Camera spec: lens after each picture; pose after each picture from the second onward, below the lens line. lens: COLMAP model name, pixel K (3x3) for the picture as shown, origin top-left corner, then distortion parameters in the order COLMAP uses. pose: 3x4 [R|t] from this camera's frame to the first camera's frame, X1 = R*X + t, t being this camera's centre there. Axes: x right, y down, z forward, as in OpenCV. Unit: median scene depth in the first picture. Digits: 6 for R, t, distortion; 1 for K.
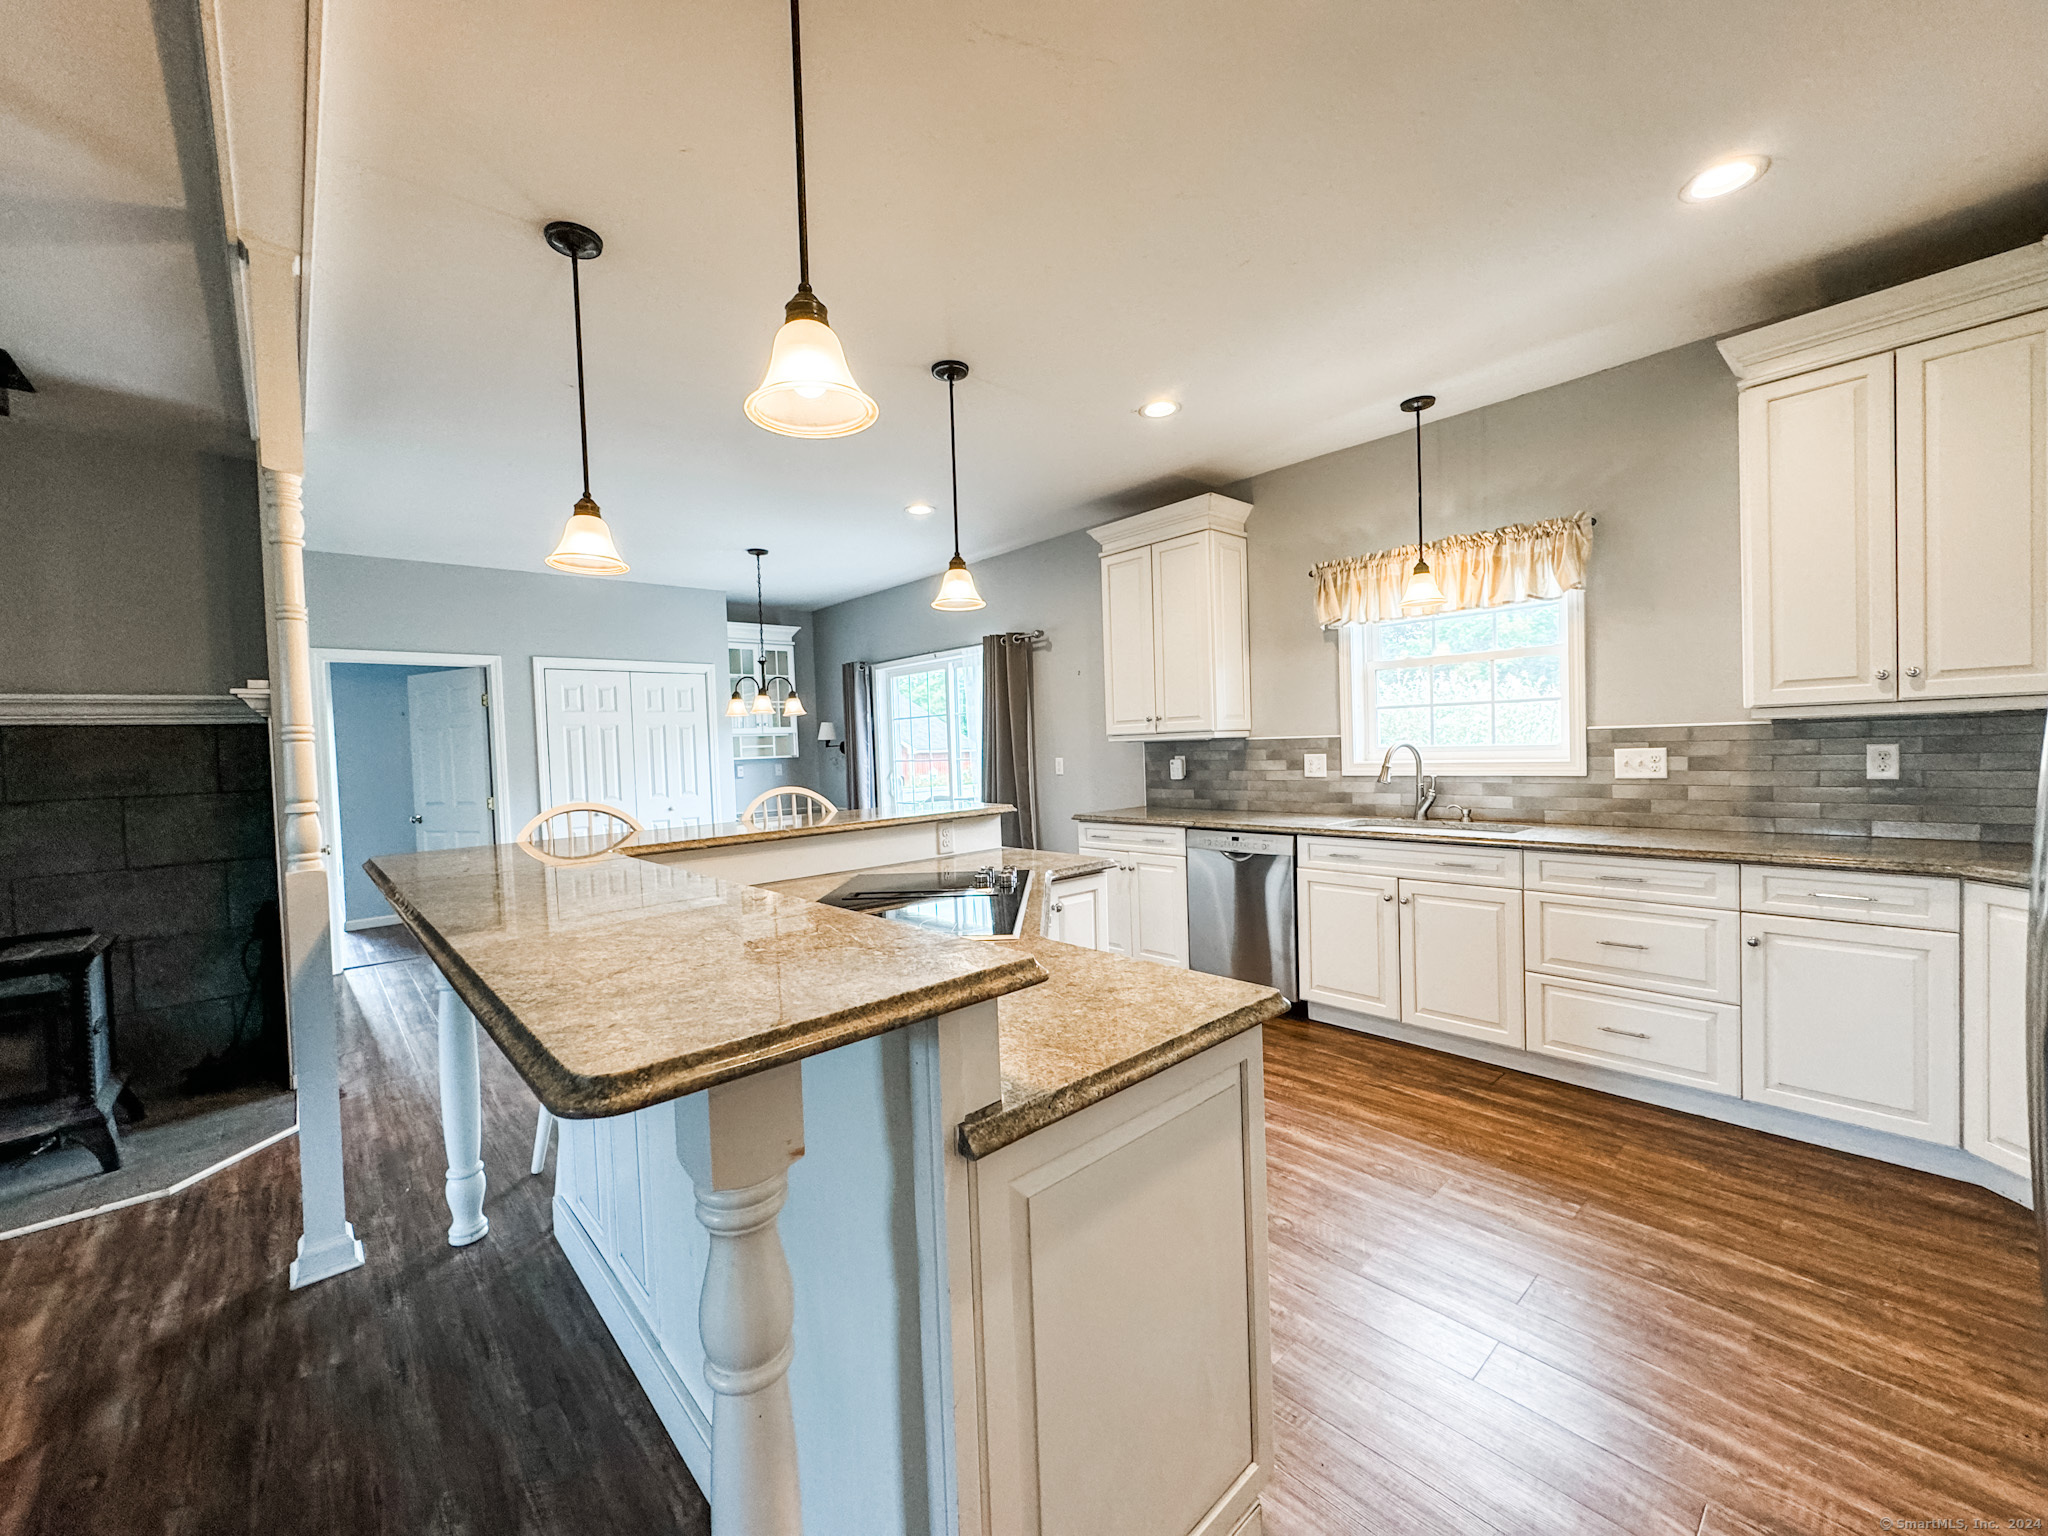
lens RADIAL K [[816.6, 0, 1024.0], [0, 816.6, 768.0], [0, 0, 1]] dist [-0.001596, 0.000470]
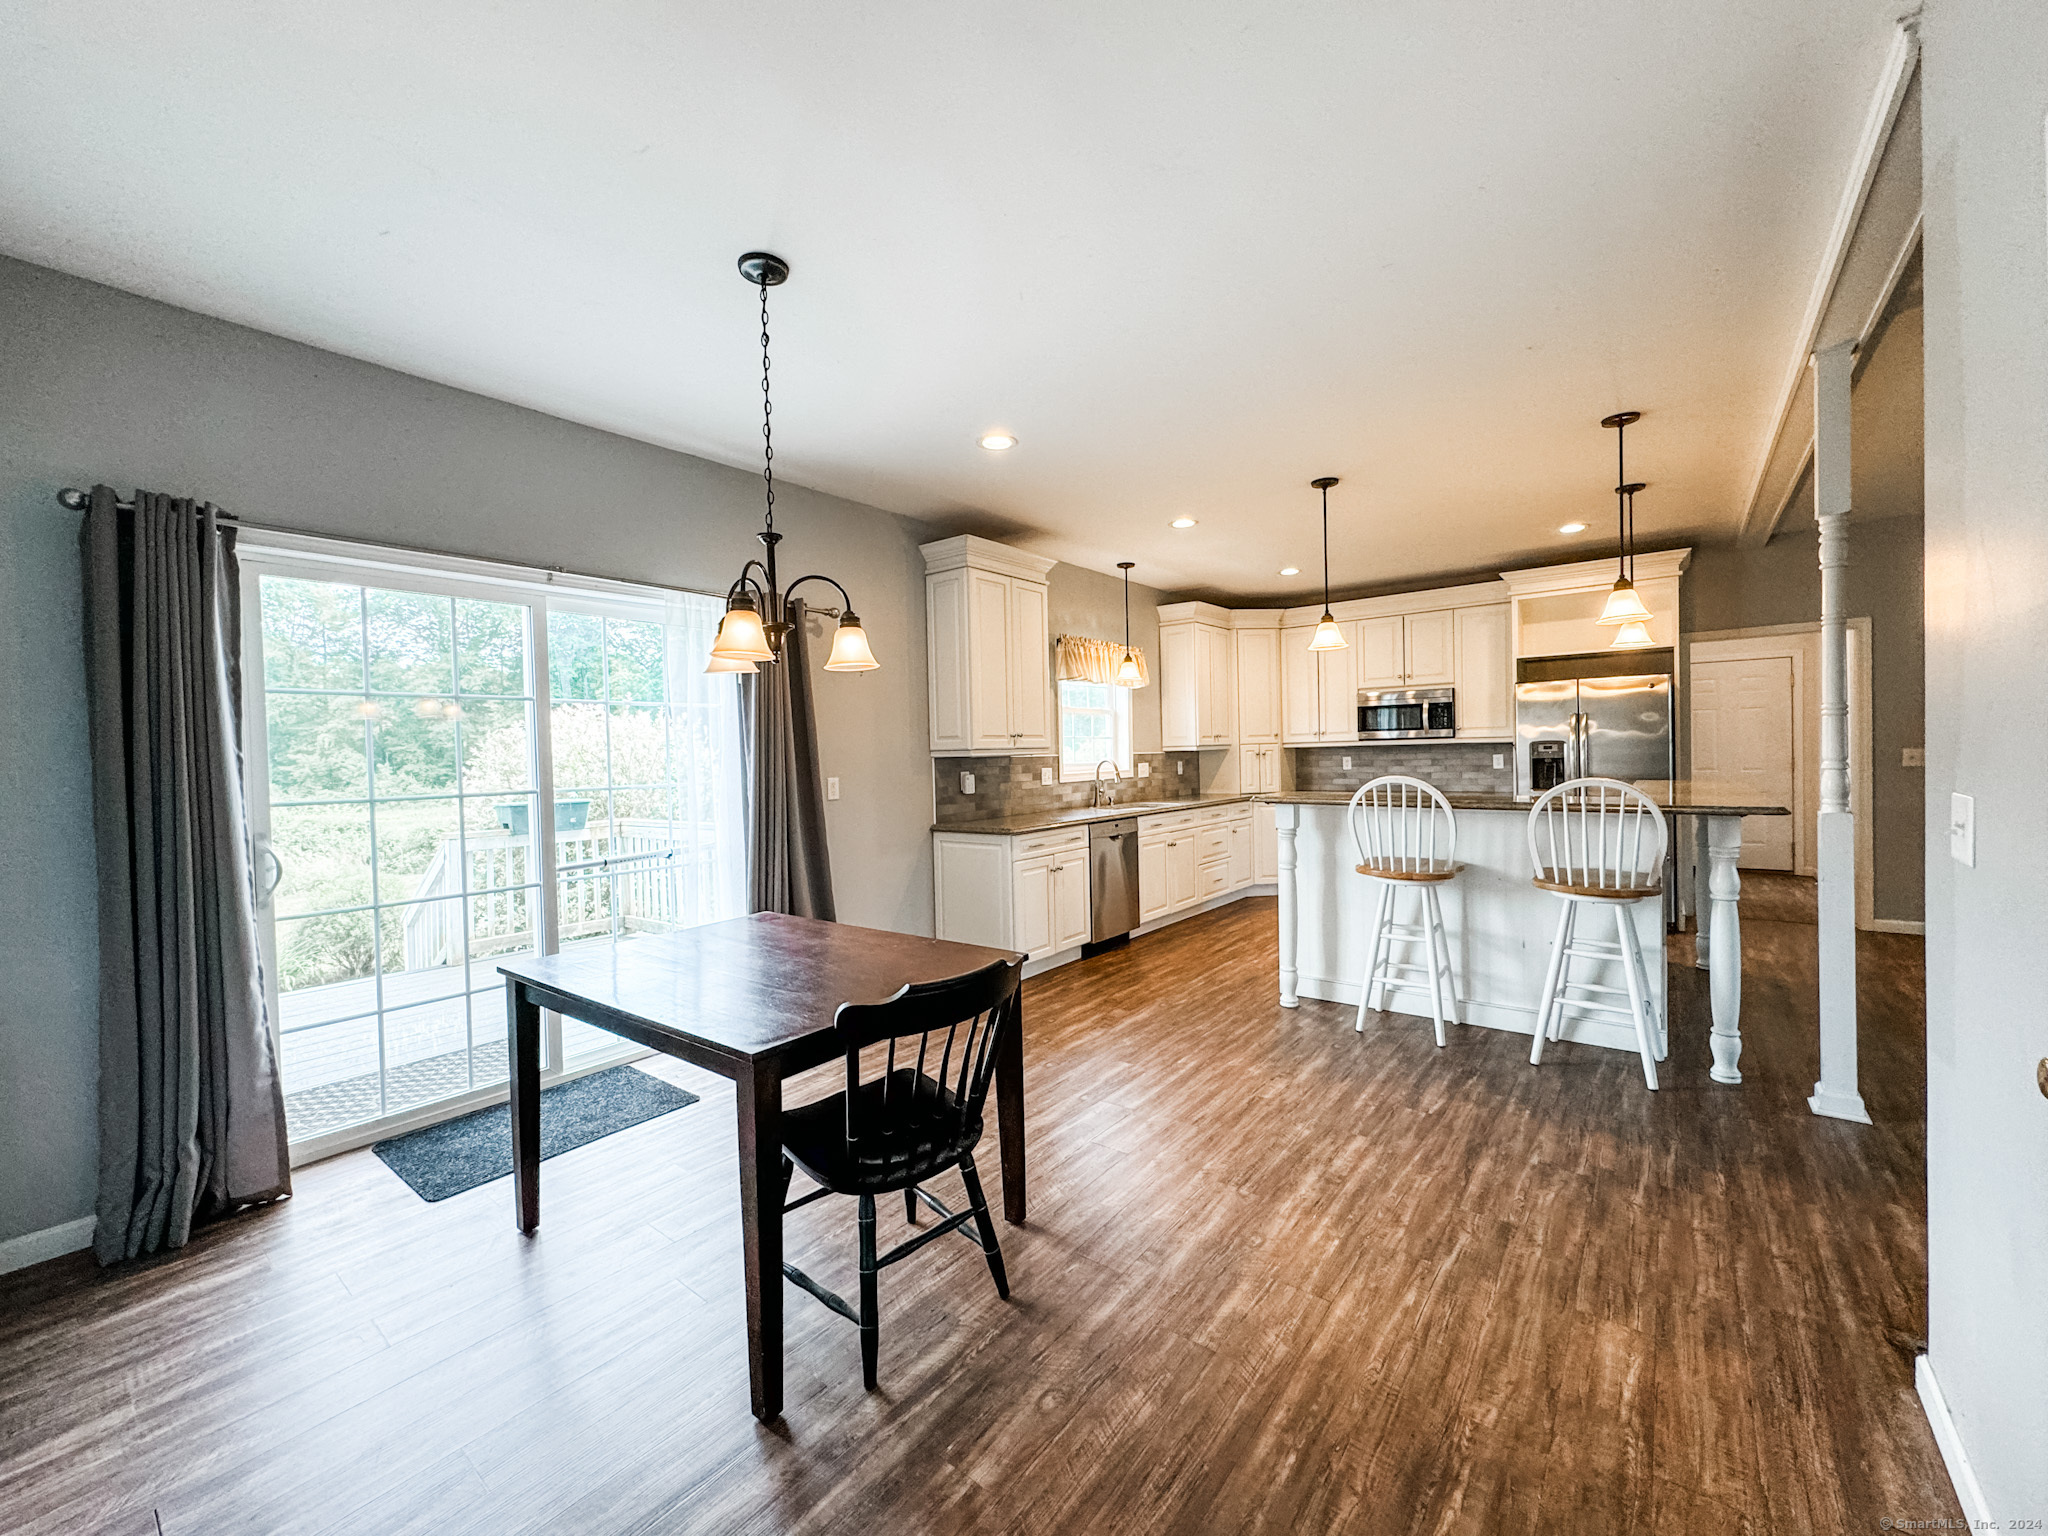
lens RADIAL K [[816.6, 0, 1024.0], [0, 816.6, 768.0], [0, 0, 1]] dist [-0.001596, 0.000470]
pose [[-0.167522, 0.020528, 0.985655, -1.391246], [0.057536, 0.998283, -0.011012, -0.005778], [-0.984188, 0.054866, -0.168416, 1.779488]]
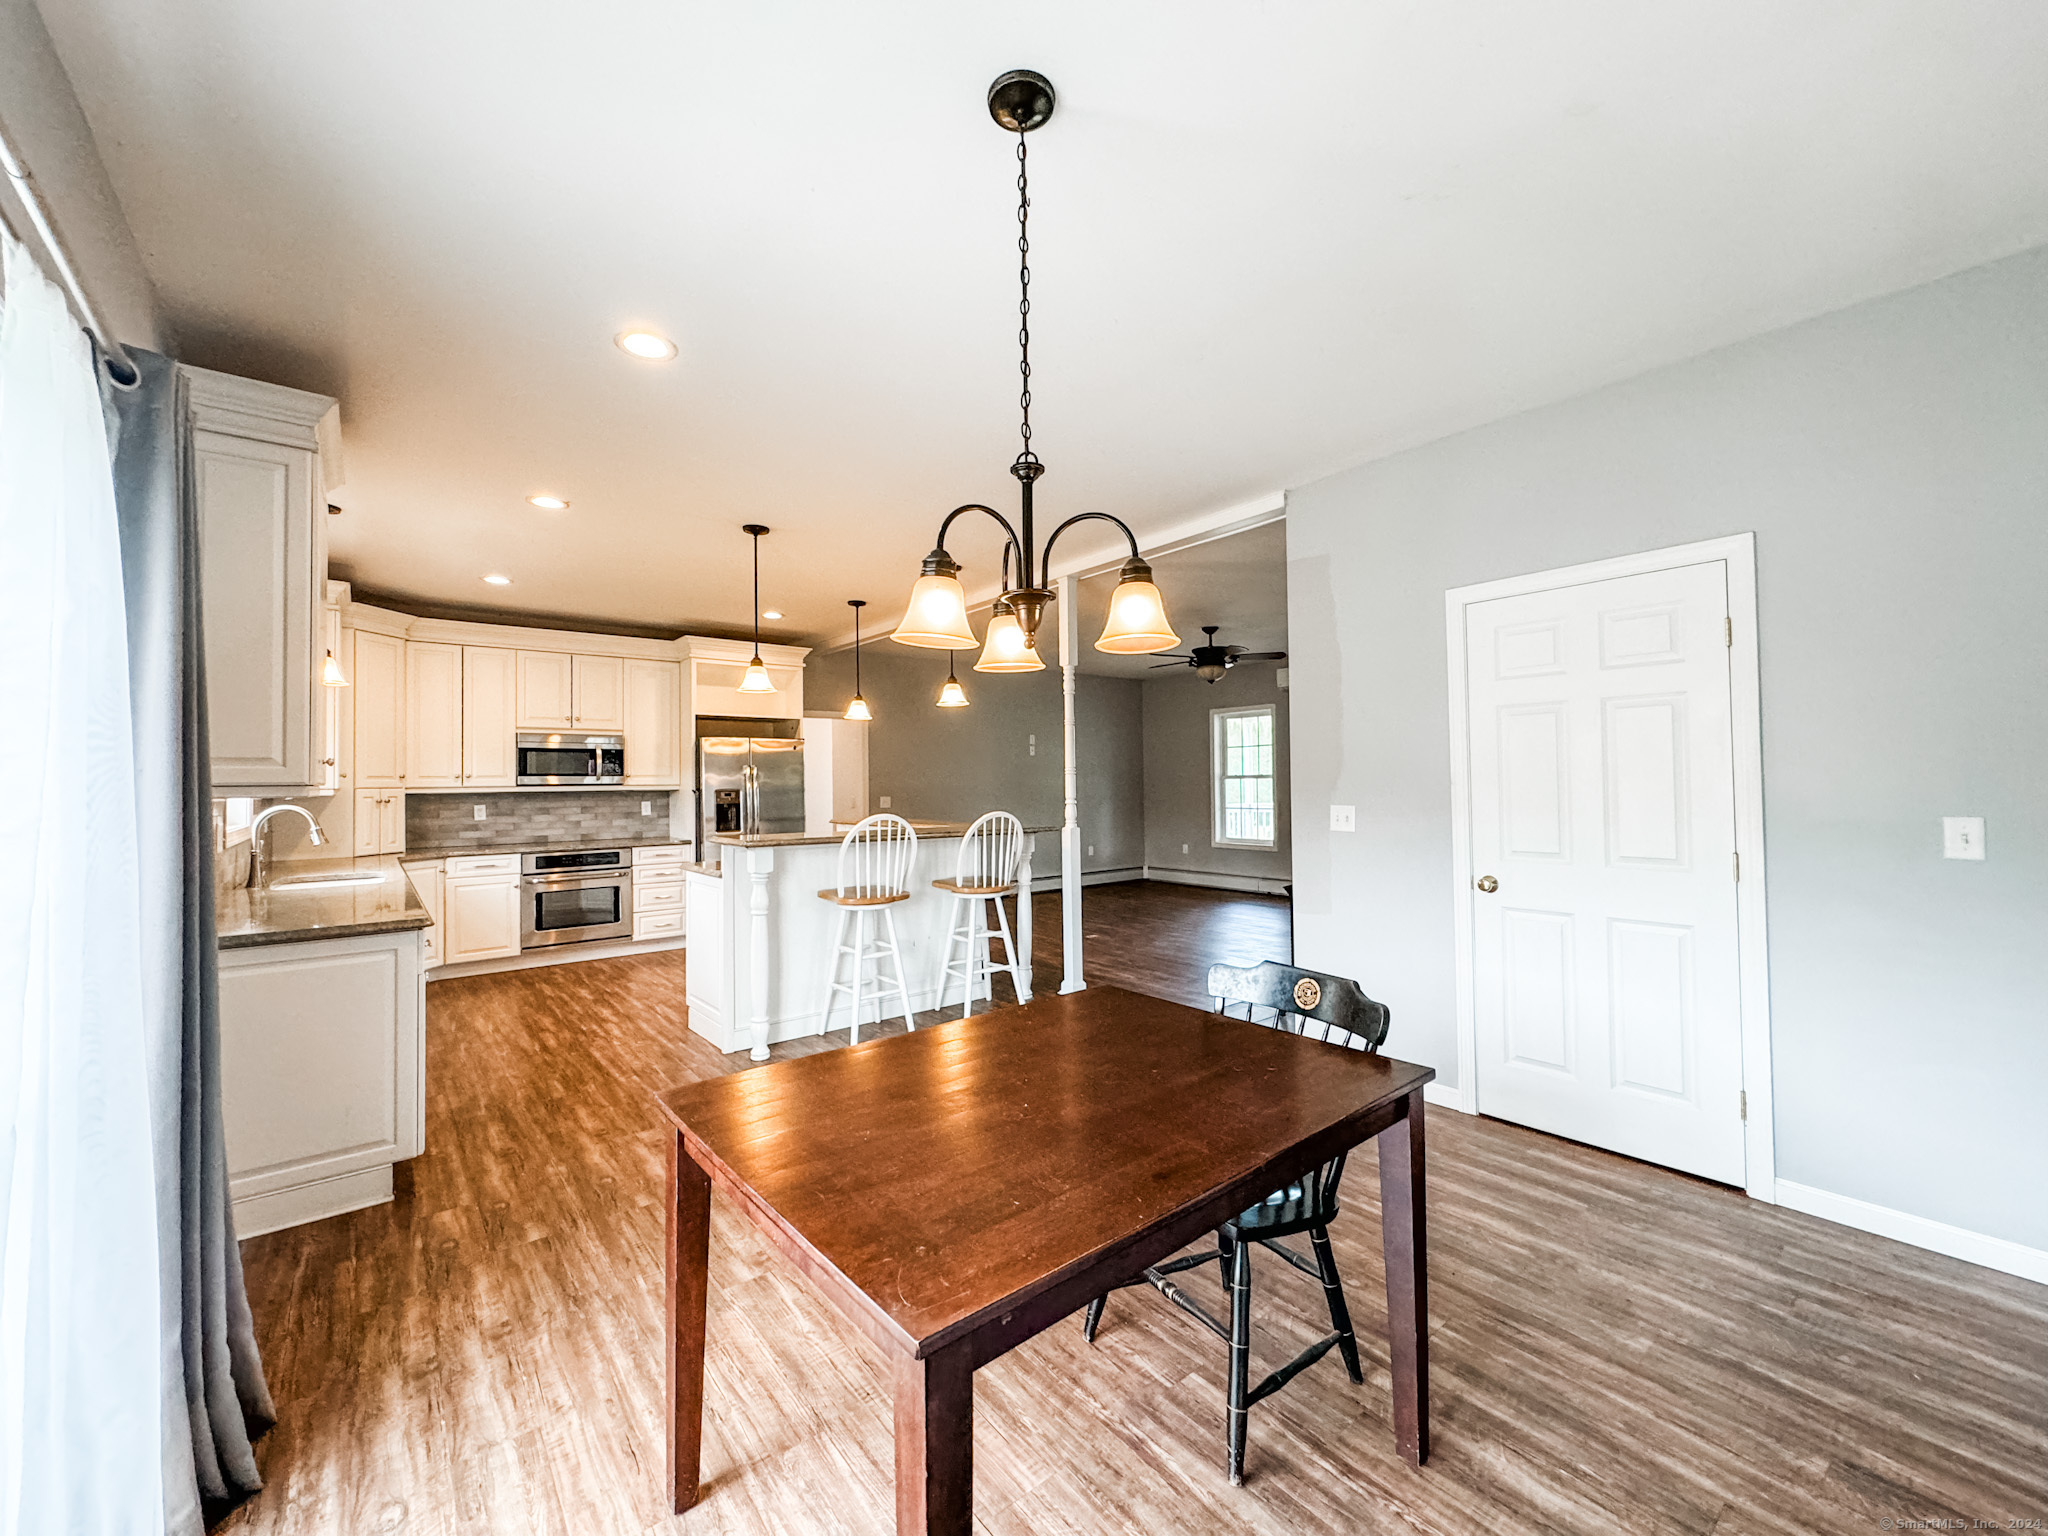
lens RADIAL K [[820.7, 0, 1024.0], [0, 820.7, 768.0], [0, 0, 1]] dist [-0.000390, 0.000102]
pose [[-0.997924, 0.047391, 0.043602, -0.600900], [0.047751, 0.998833, 0.007258, -0.054506], [-0.043207, 0.009325, -0.999023, 2.438454]]
